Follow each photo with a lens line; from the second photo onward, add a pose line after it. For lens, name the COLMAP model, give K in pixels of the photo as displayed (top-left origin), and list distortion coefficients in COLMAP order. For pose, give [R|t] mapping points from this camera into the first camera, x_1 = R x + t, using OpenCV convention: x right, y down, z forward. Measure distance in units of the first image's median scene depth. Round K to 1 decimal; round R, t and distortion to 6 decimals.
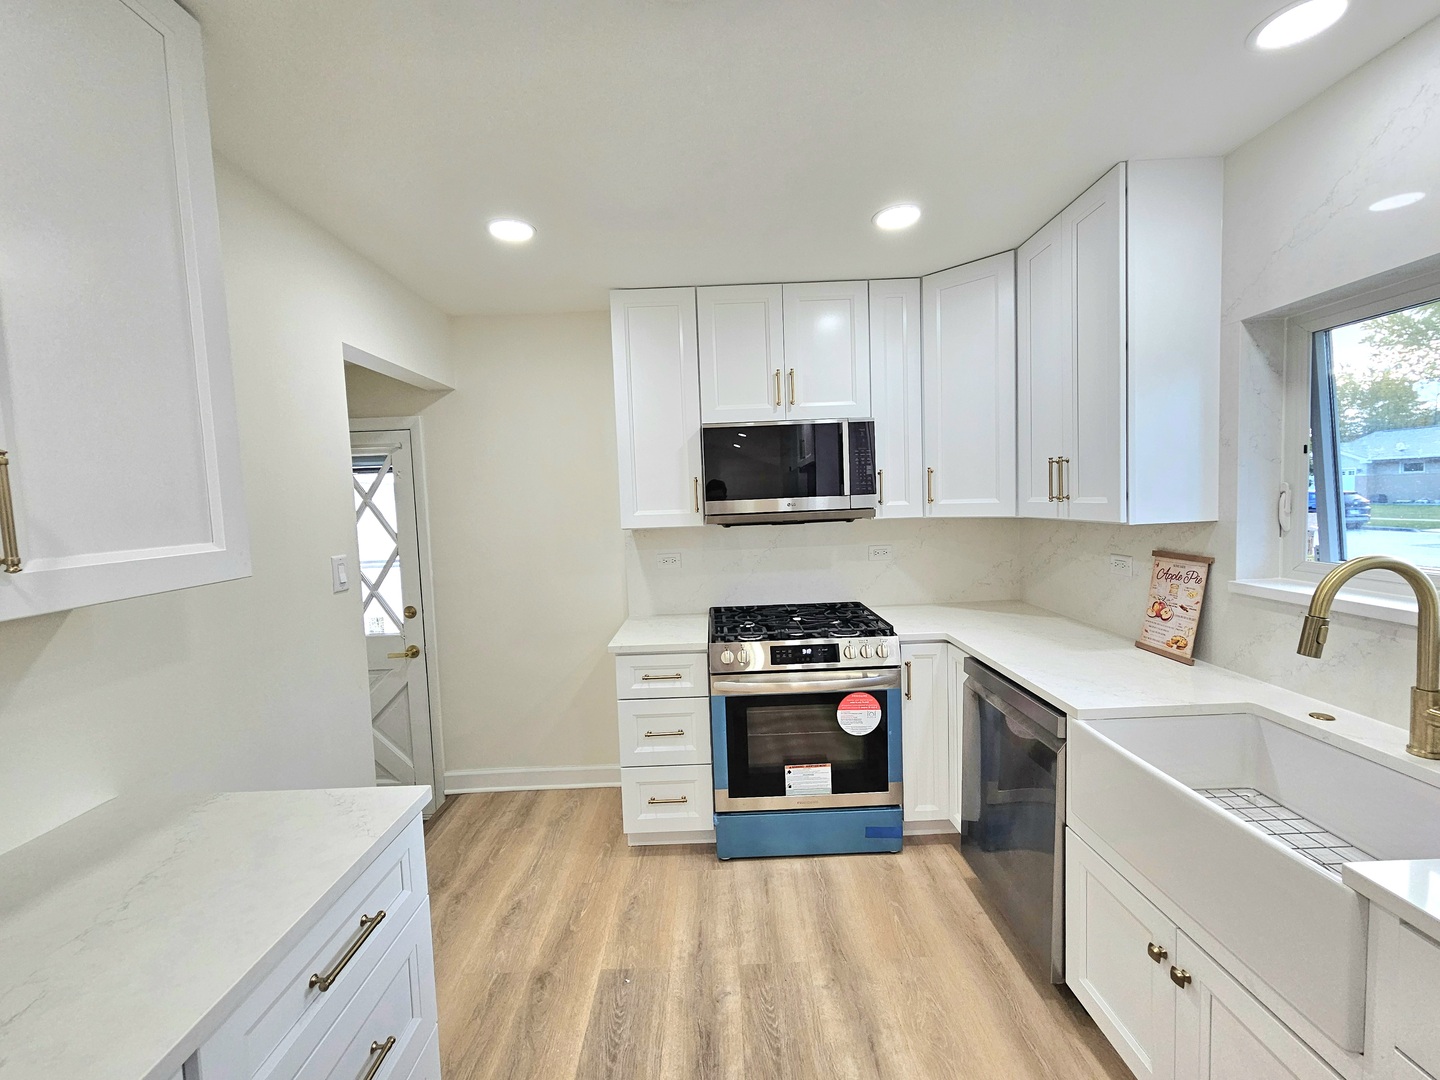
lens RADIAL K [[593.4, 0, 713.1], [0, 593.4, 540.8], [0, 0, 1]] dist [-0.007177, 0.003367]
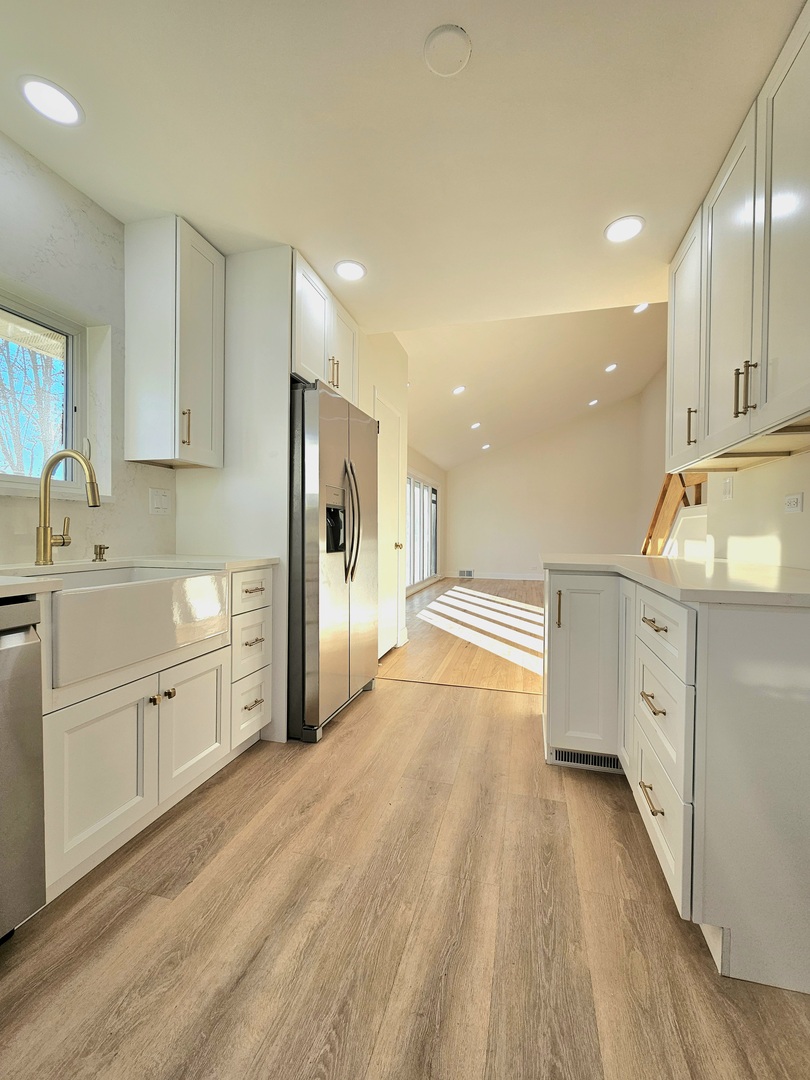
lens RADIAL K [[445.0, 0, 413.9], [0, 445.0, 533.8], [0, 0, 1]] dist [-0.007177, 0.003367]
pose [[-0.967523, 0.027574, 0.251276, -0.099244], [0.044552, 0.997073, 0.062128, 0.113356], [-0.248828, 0.071305, -0.965919, 0.962436]]
